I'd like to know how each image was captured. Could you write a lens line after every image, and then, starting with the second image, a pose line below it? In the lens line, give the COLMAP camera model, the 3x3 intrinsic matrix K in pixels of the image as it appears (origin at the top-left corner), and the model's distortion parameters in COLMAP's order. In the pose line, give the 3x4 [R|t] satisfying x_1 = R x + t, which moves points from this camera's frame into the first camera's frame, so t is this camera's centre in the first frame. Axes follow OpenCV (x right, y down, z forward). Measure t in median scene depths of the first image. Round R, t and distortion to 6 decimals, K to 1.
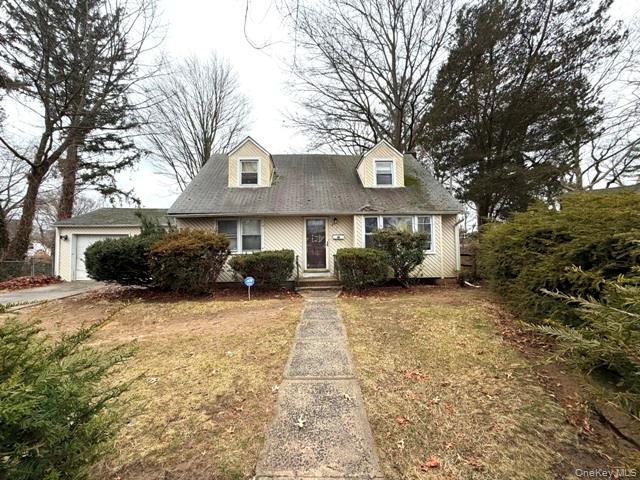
lens RADIAL K [[255.6, 0, 320.0], [0, 255.6, 240.0], [0, 0, 1]] dist [-0.000047, 0.000343]
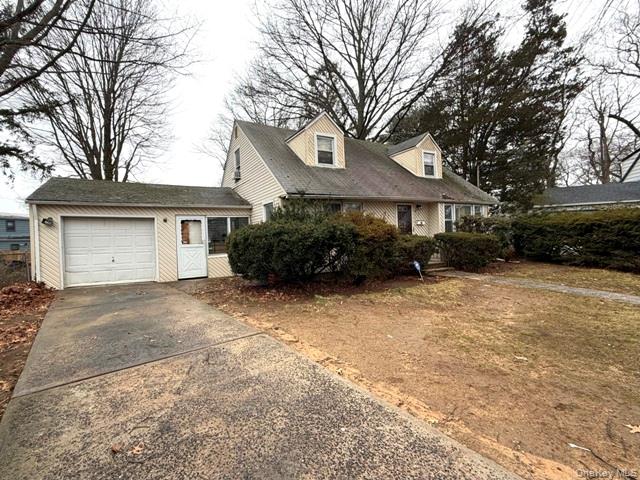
lens RADIAL K [[255.6, 0, 320.0], [0, 255.6, 240.0], [0, 0, 1]] dist [-0.000047, 0.000343]
pose [[0.925316, -0.020411, 0.378648, -0.644590], [-0.000170, 0.998528, 0.054241, 0.001784], [-0.379198, -0.050254, 0.923950, 0.159228]]
